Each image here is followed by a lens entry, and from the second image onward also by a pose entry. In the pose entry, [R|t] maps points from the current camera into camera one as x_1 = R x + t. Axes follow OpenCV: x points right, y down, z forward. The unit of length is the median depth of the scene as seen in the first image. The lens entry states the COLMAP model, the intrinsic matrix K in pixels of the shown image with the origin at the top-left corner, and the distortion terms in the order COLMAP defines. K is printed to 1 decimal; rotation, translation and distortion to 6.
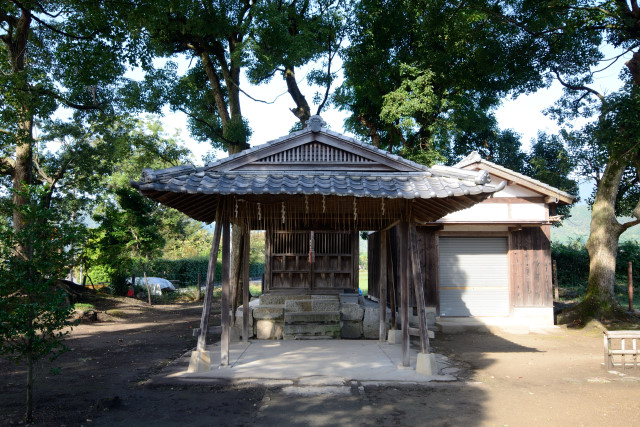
lens RADIAL K [[534.4, 0, 319.3], [0, 534.4, 219.4], [0, 0, 1]] dist [0.007782, 0.006176]
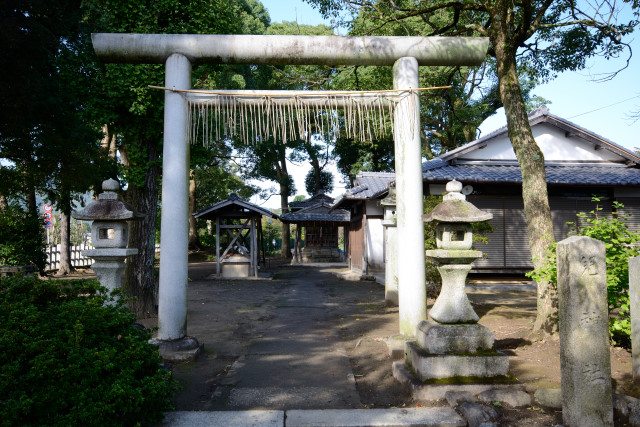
lens RADIAL K [[534.4, 0, 319.3], [0, 534.4, 219.4], [0, 0, 1]] dist [0.007782, 0.006176]
pose [[0.999952, -0.006134, -0.007577, -0.001952], [0.006468, 0.998975, 0.044807, -0.124358], [0.007295, -0.044854, 0.998967, -1.618771]]
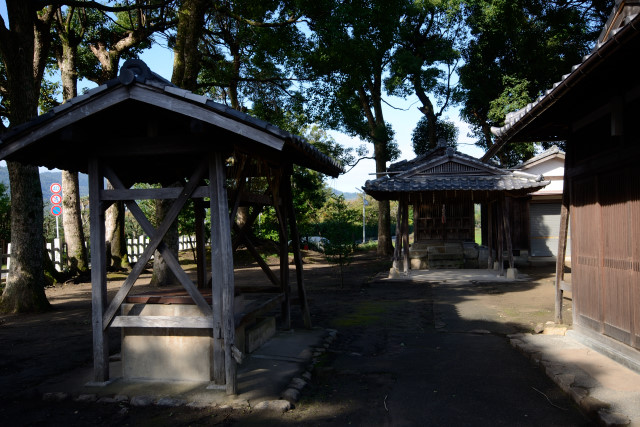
lens RADIAL K [[534.4, 0, 319.3], [0, 534.4, 219.4], [0, 0, 1]] dist [0.007782, 0.006176]
pose [[0.978496, -0.025788, -0.204645, -0.045883], [0.040506, 0.996859, 0.068055, -0.048309], [0.202248, -0.074881, 0.976467, -0.570495]]
